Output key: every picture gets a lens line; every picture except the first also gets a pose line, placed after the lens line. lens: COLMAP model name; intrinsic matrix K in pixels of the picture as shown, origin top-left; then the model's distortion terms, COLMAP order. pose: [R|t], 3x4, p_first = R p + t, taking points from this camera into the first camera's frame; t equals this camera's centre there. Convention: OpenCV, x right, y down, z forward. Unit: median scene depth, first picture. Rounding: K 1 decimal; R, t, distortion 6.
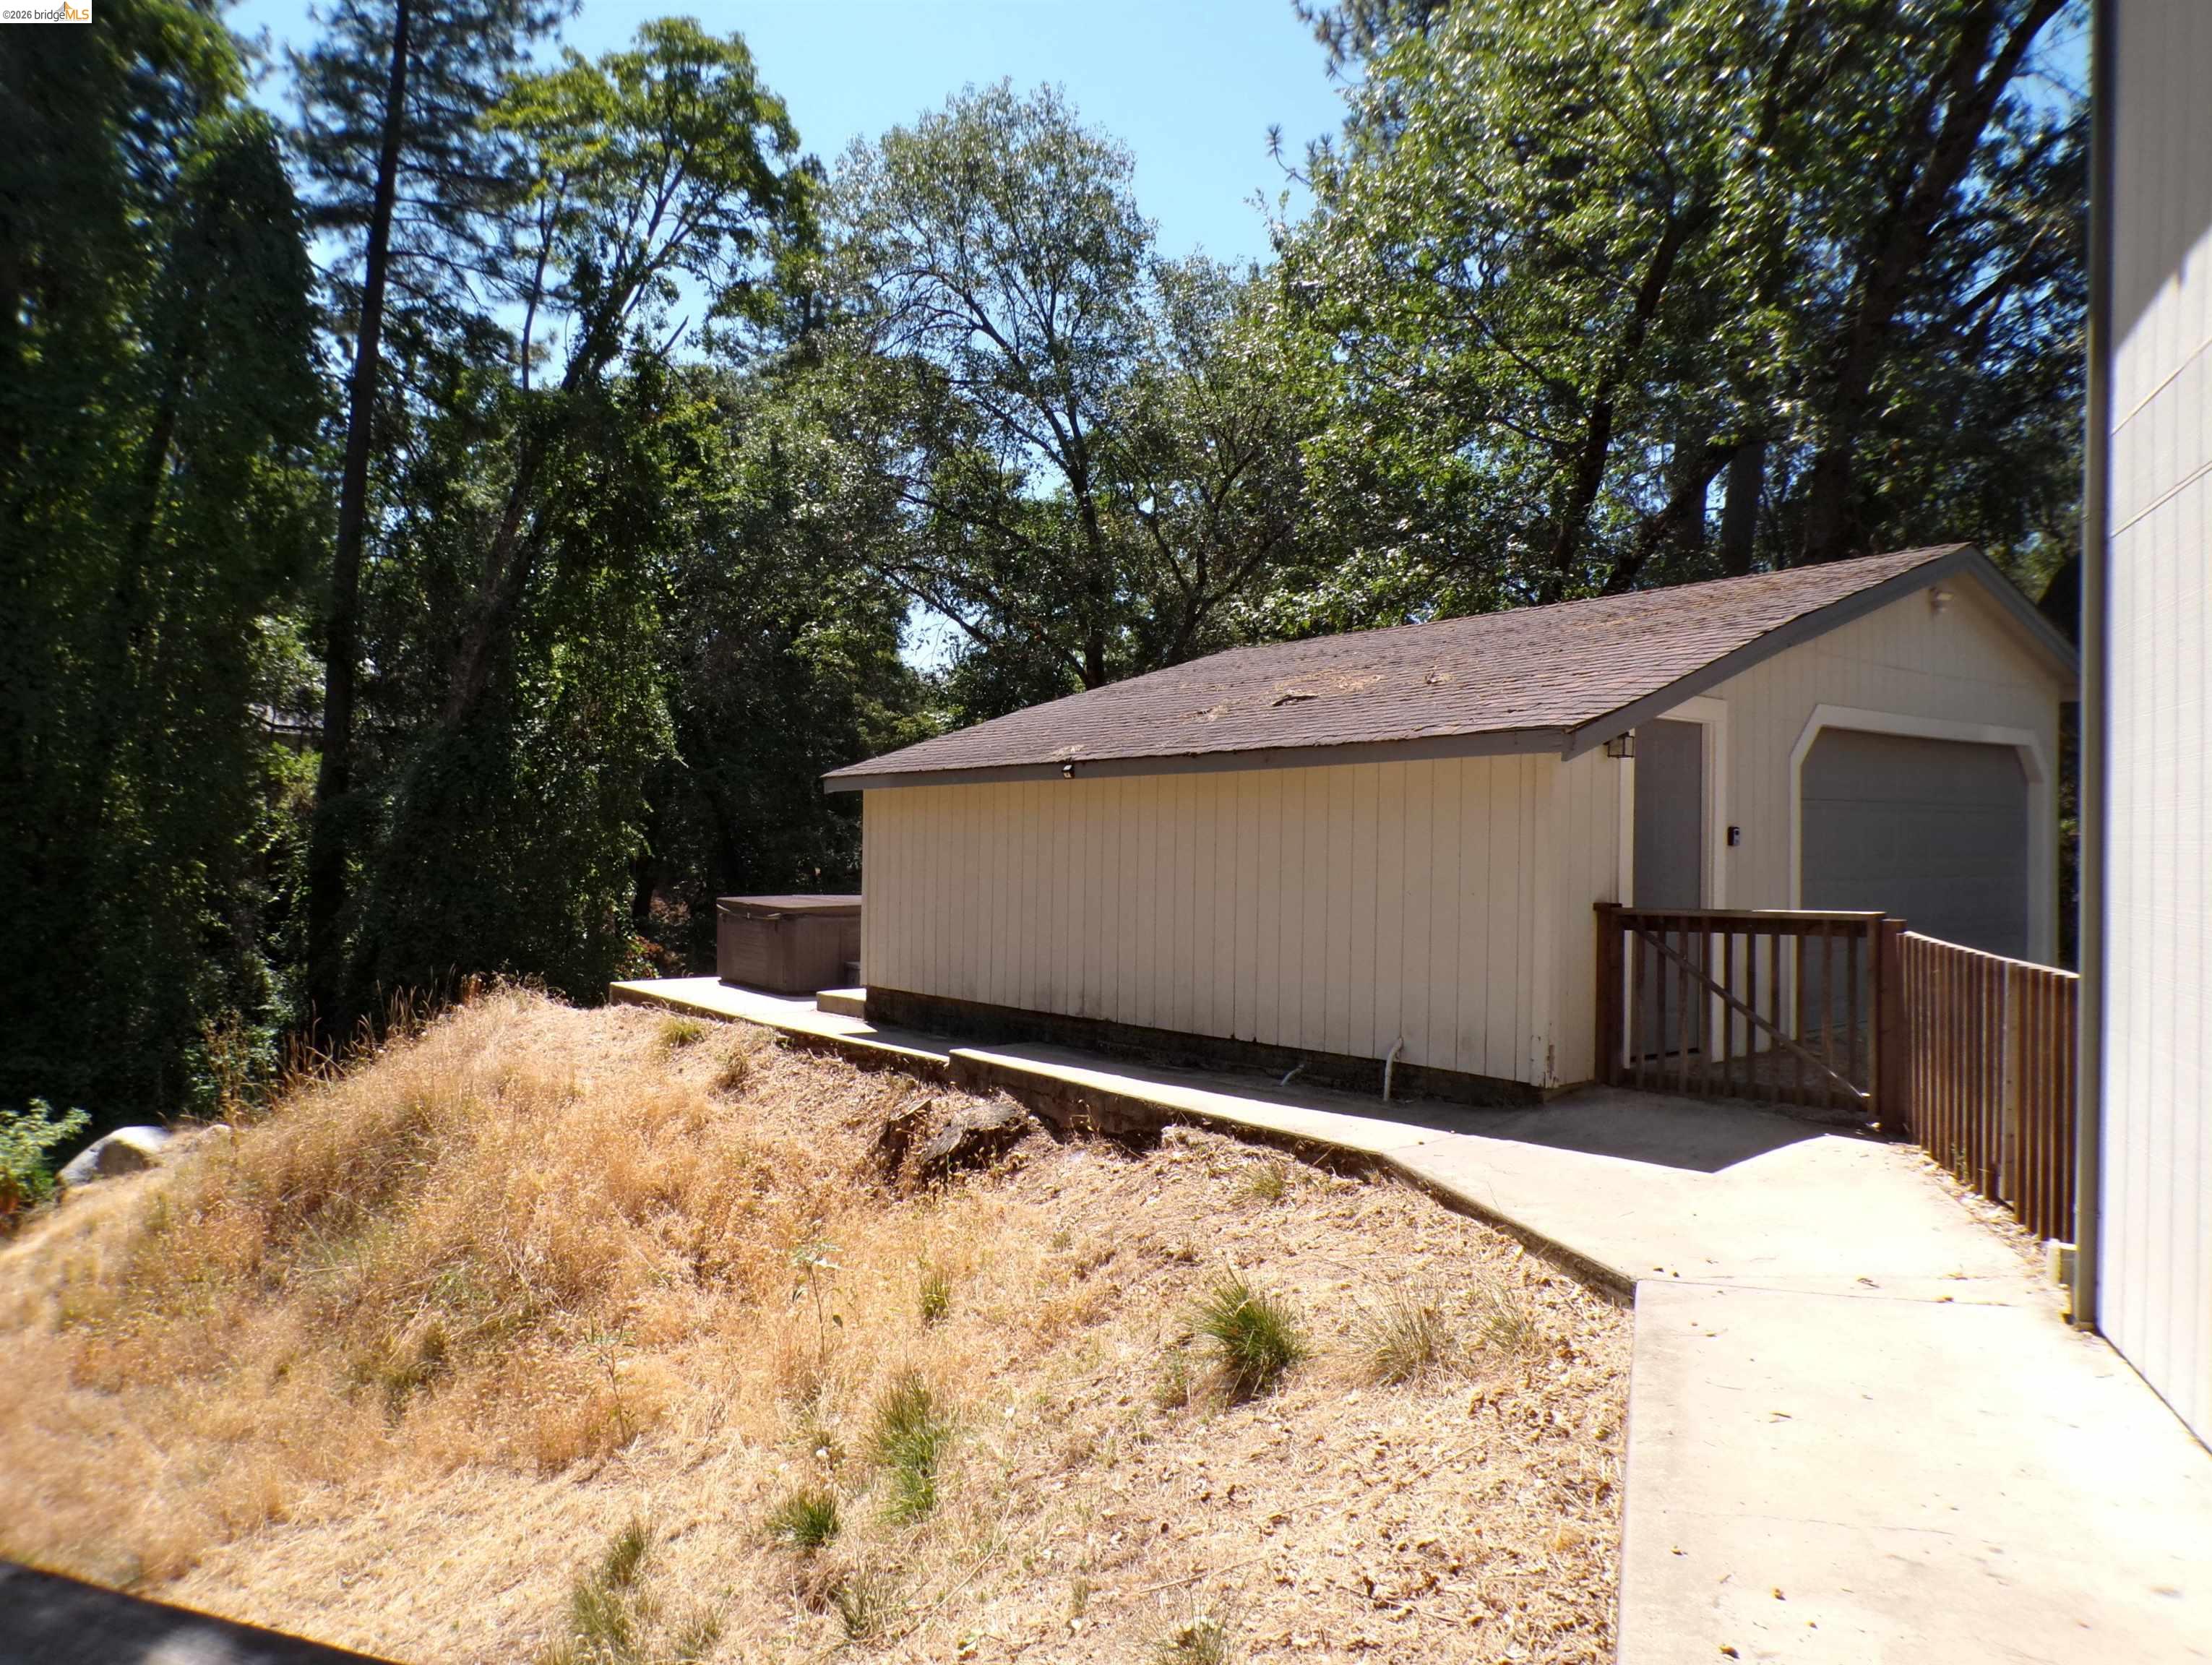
lens RADIAL K [[1495.9, 0, 1101.4], [0, 1495.9, 846.7], [0, 0, 1]] dist [-0.056088, 0.023982]
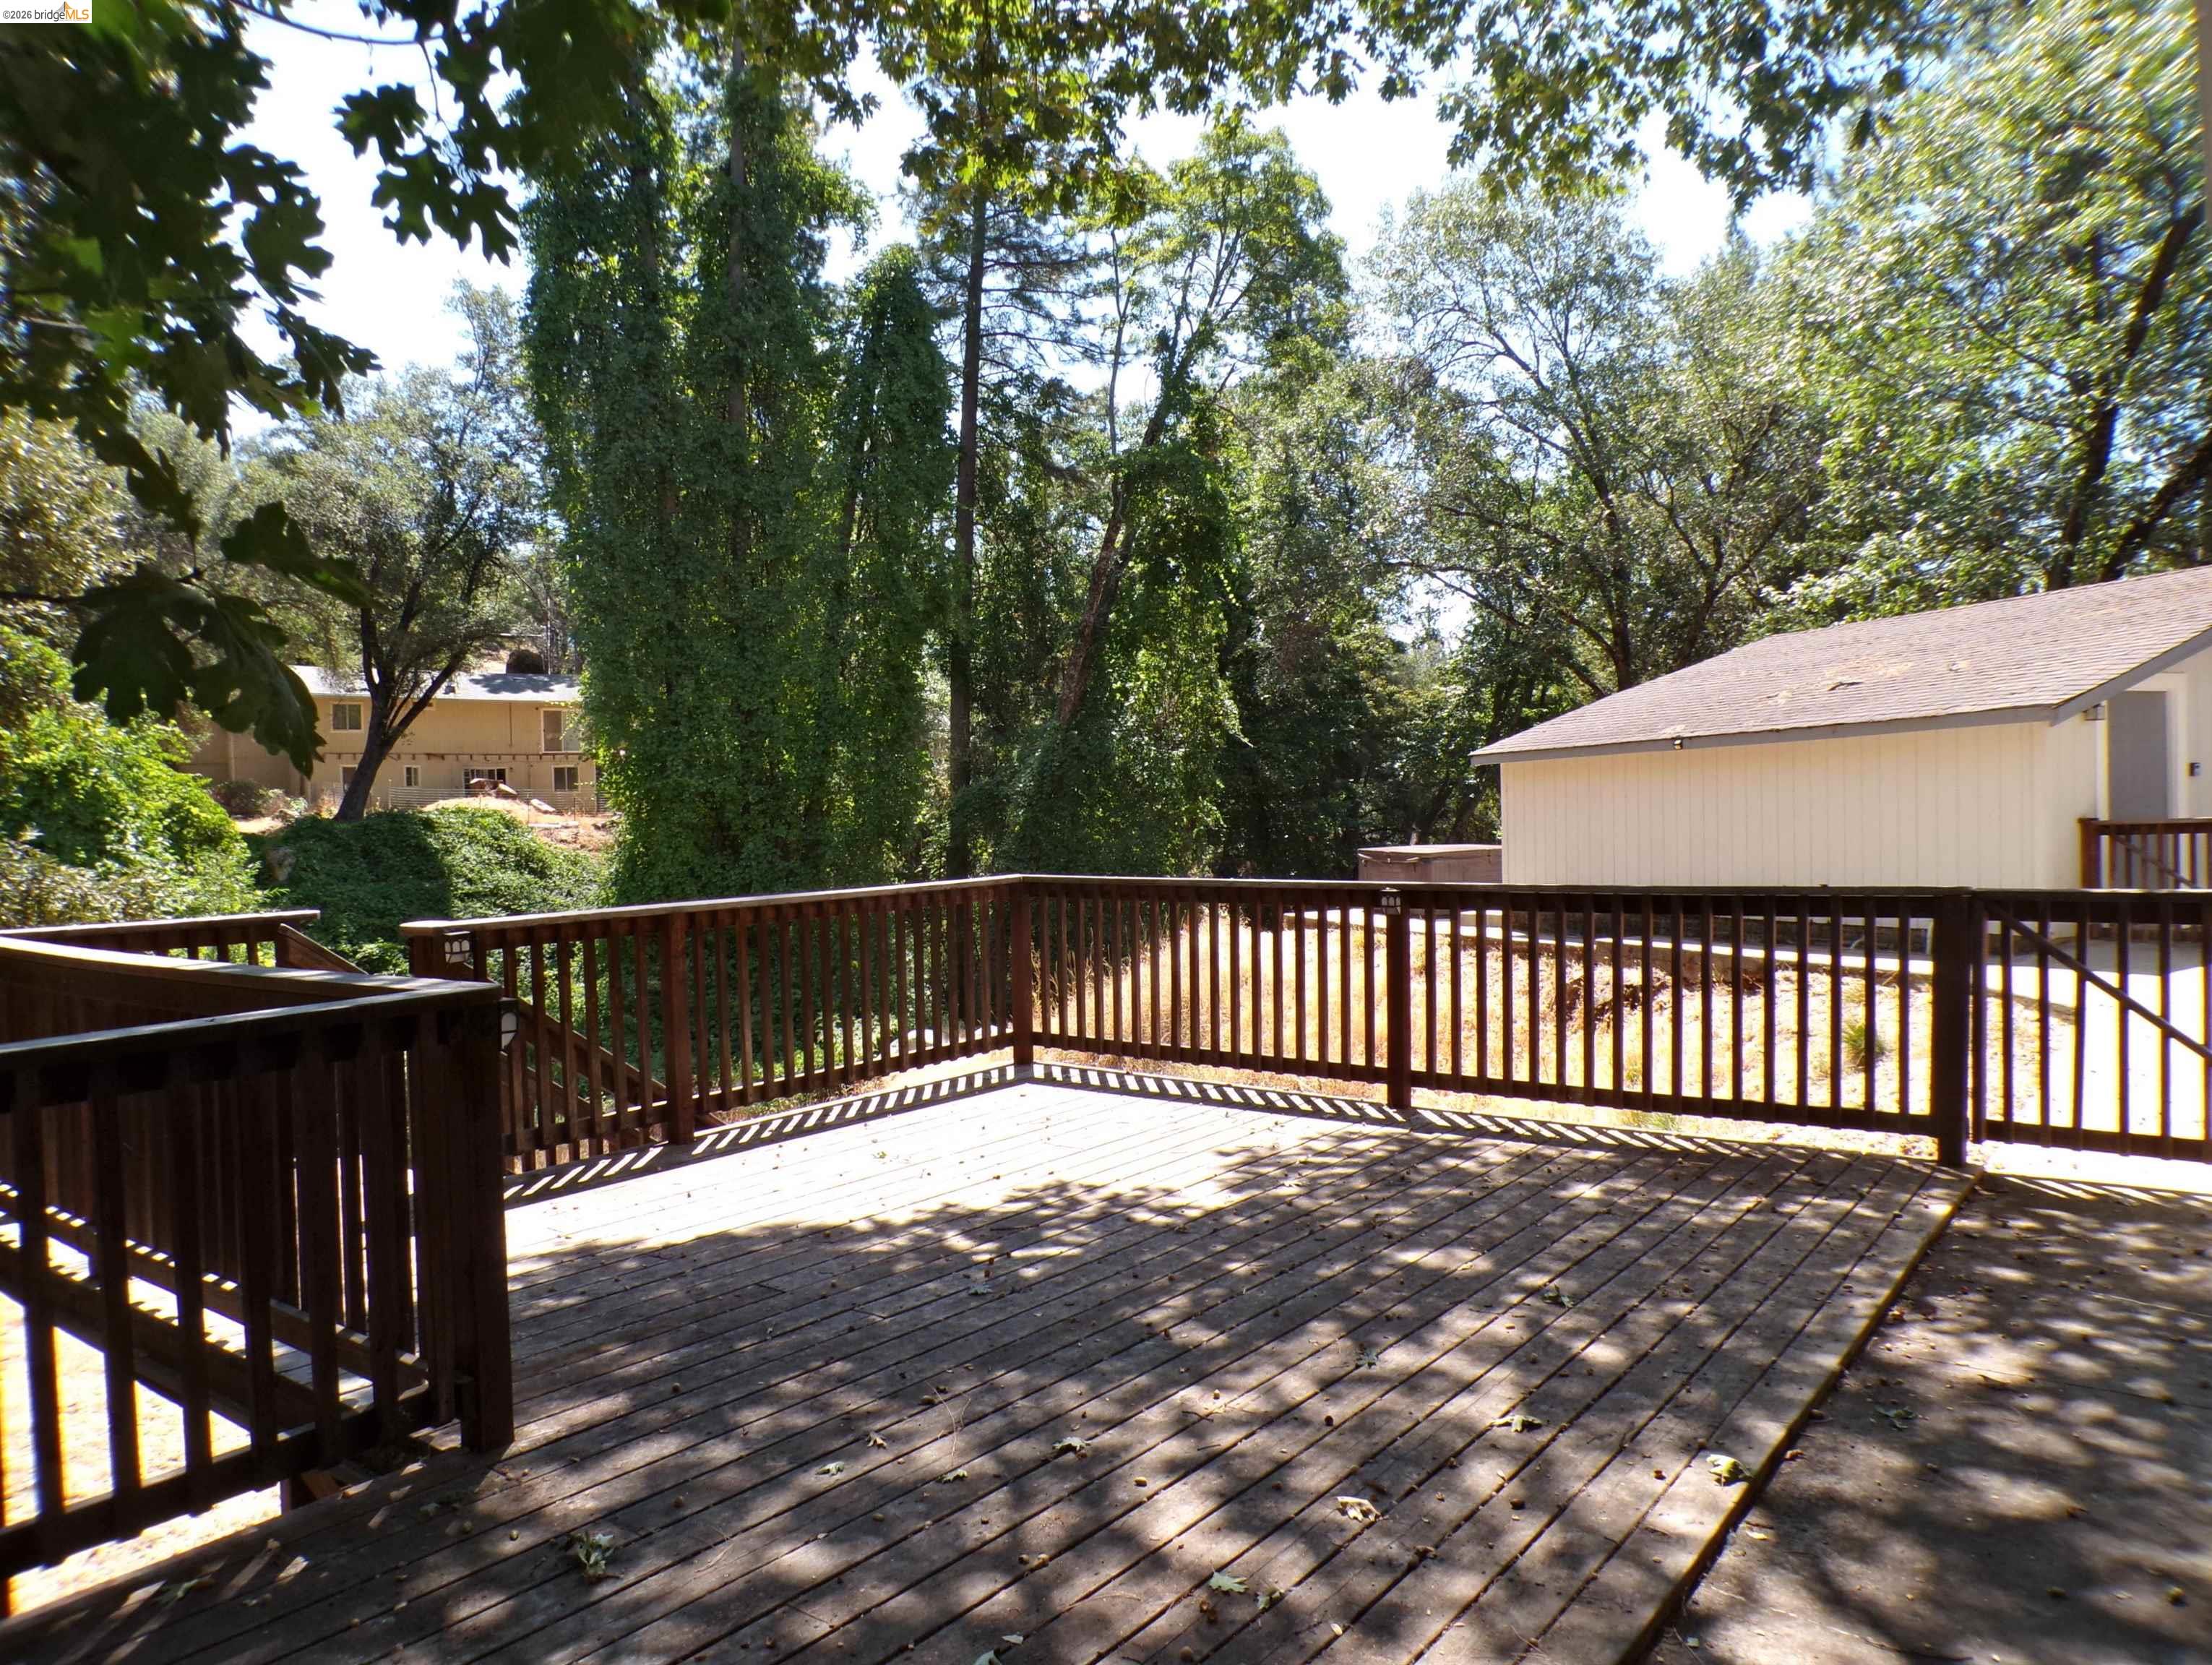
lens RADIAL K [[1495.9, 0, 1101.4], [0, 1495.9, 846.7], [0, 0, 1]] dist [-0.056088, 0.023982]
pose [[0.953424, -0.031439, -0.299989, -0.045659], [0.037947, 0.999153, 0.015889, 0.001456], [0.299235, -0.026533, 0.953810, -0.193571]]
